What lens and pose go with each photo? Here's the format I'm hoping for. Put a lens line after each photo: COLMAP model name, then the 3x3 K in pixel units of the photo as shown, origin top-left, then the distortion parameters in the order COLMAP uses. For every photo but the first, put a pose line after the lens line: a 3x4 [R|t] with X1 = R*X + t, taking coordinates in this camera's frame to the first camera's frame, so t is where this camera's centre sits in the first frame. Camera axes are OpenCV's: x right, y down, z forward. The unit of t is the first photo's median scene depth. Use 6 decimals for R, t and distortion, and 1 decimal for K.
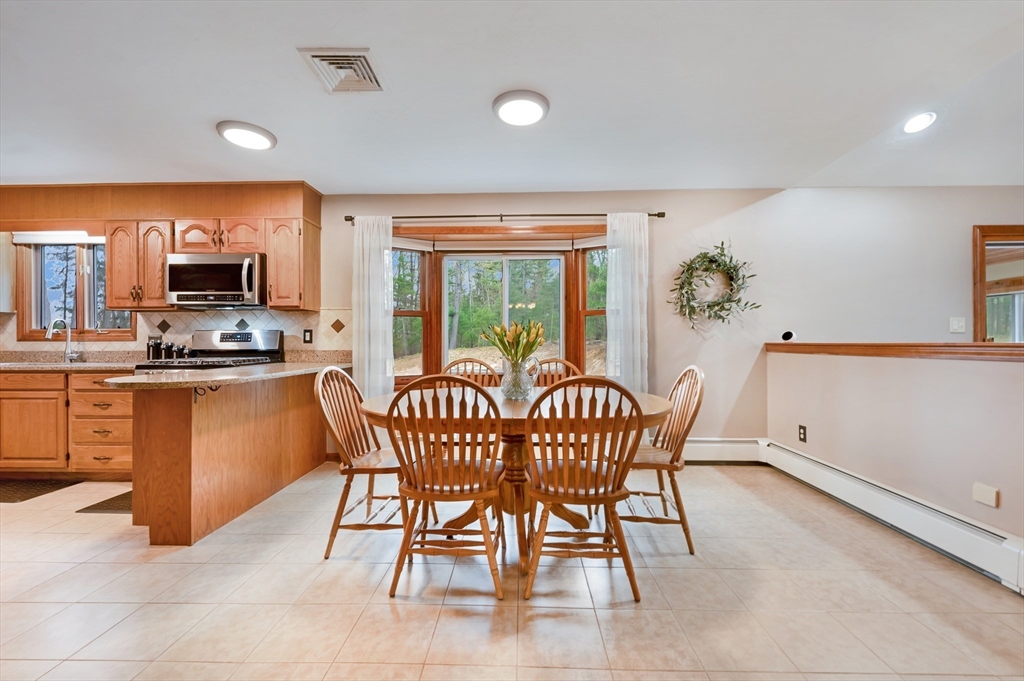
lens RADIAL K [[412.8, 0, 513.1], [0, 412.8, 342.3], [0, 0, 1]] dist [-0.000002, 0.000074]
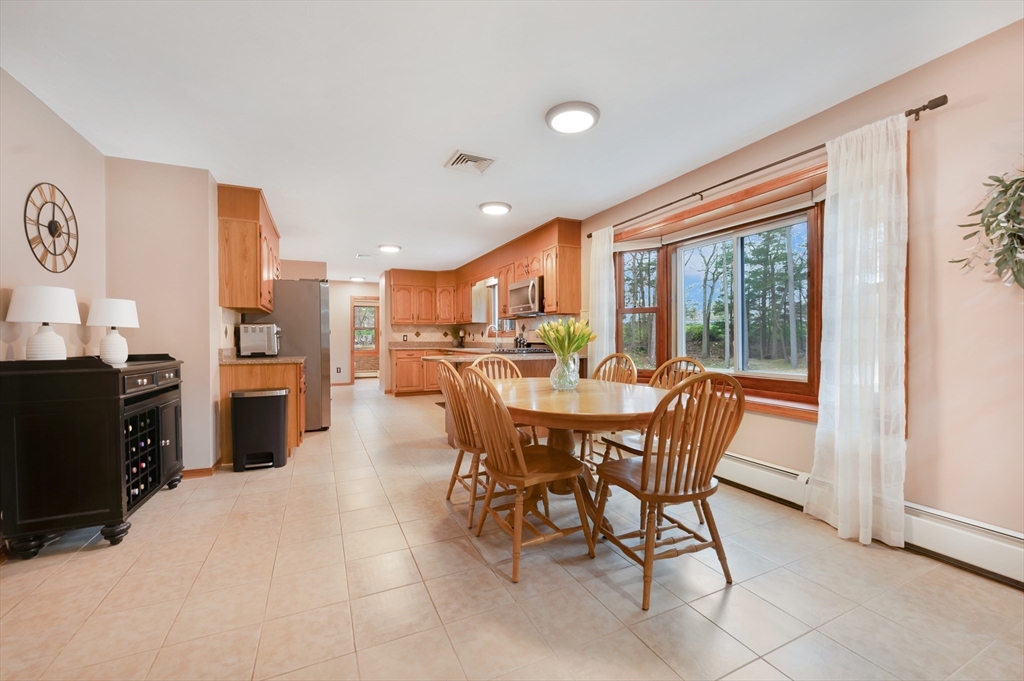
lens RADIAL K [[412.8, 0, 503.3], [0, 412.8, 343.9], [0, 0, 1]] dist [-0.000002, 0.000074]
pose [[0.436004, 0.013129, -0.899849, 0.607947], [0.005006, 0.999843, 0.017013, -0.005125], [0.899931, -0.011922, 0.435869, 0.252148]]
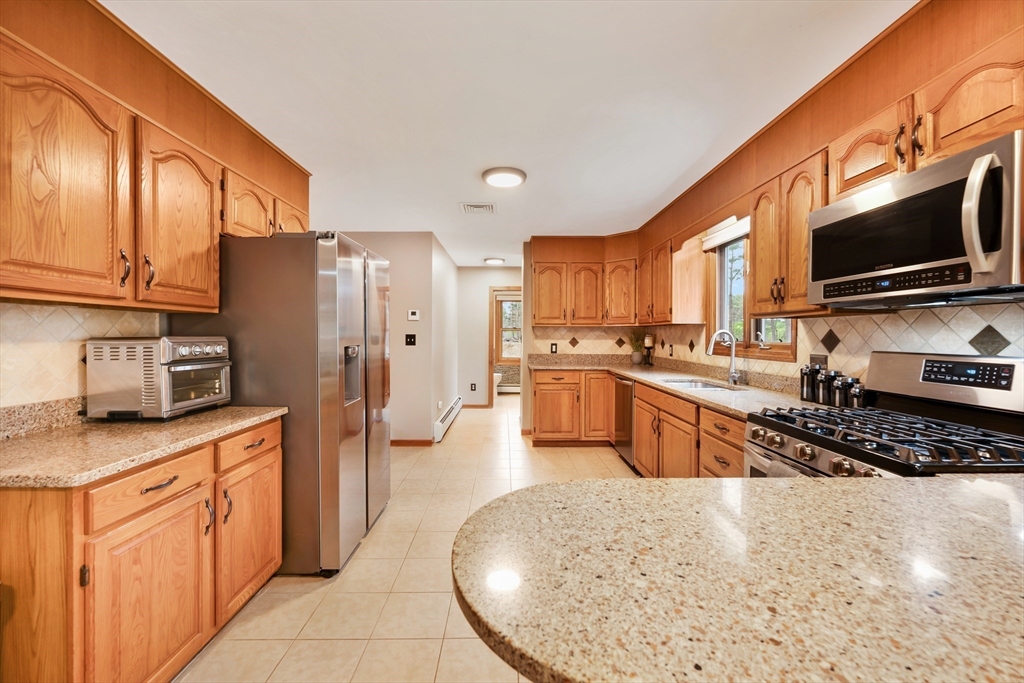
lens RADIAL K [[412.8, 0, 510.8], [0, 412.8, 339.0], [0, 0, 1]] dist [-0.000002, 0.000074]
pose [[0.042652, 0.012413, -0.999013, -0.298879], [-0.000261, 0.999923, 0.012413, -0.052612], [0.999090, -0.000268, 0.042652, 0.562051]]
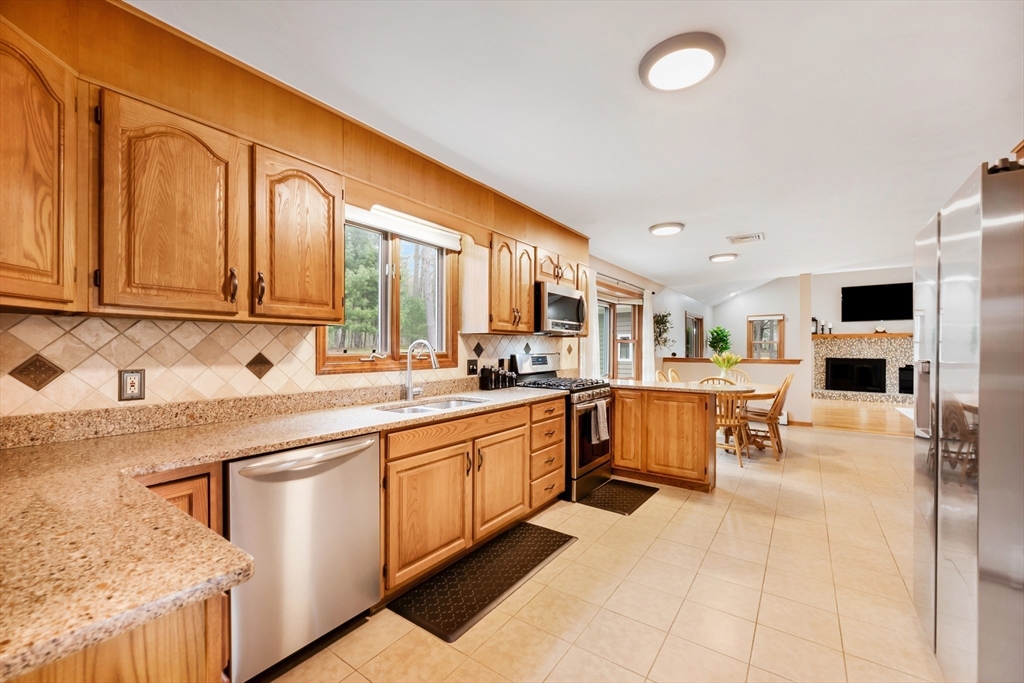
lens RADIAL K [[412.8, 0, 507.1], [0, 412.8, 344.8], [0, 0, 1]] dist [-0.000002, 0.000074]
pose [[0.565603, 0.008837, 0.824631, -1.688116], [-0.004961, 0.999961, -0.007314, -0.046946], [-0.824663, 0.000046, 0.565624, 0.474231]]
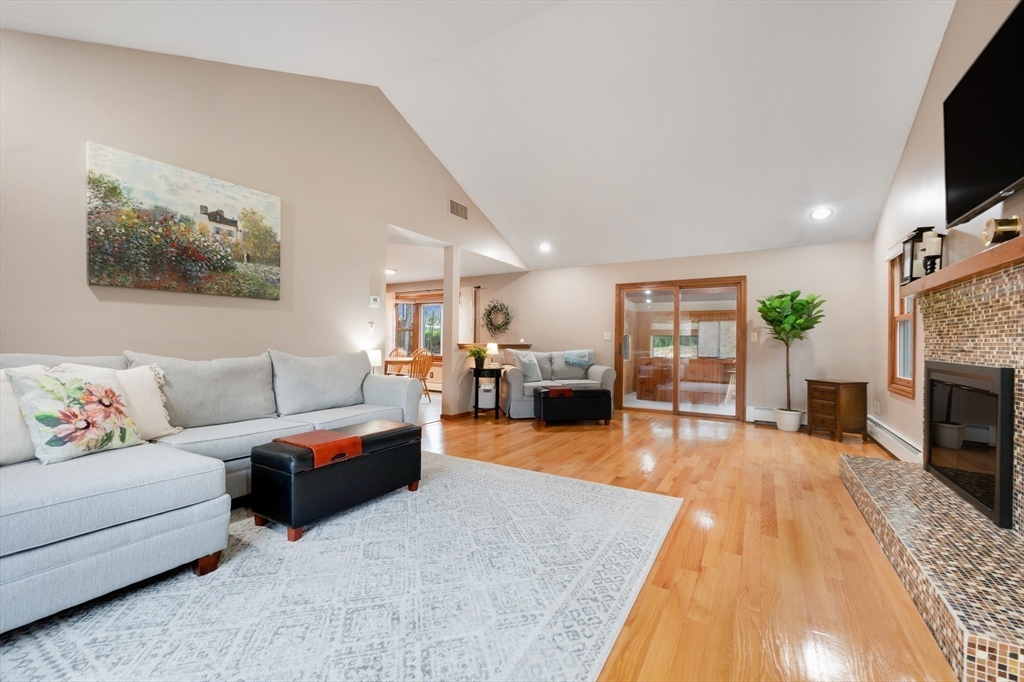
lens RADIAL K [[412.8, 0, 506.0], [0, 412.8, 341.8], [0, 0, 1]] dist [-0.000002, 0.000074]
pose [[0.863887, 0.016282, -0.503422, 1.650321], [-0.018416, 0.999830, 0.000736, -0.011280], [0.503348, 0.008635, 0.864040, -0.890377]]
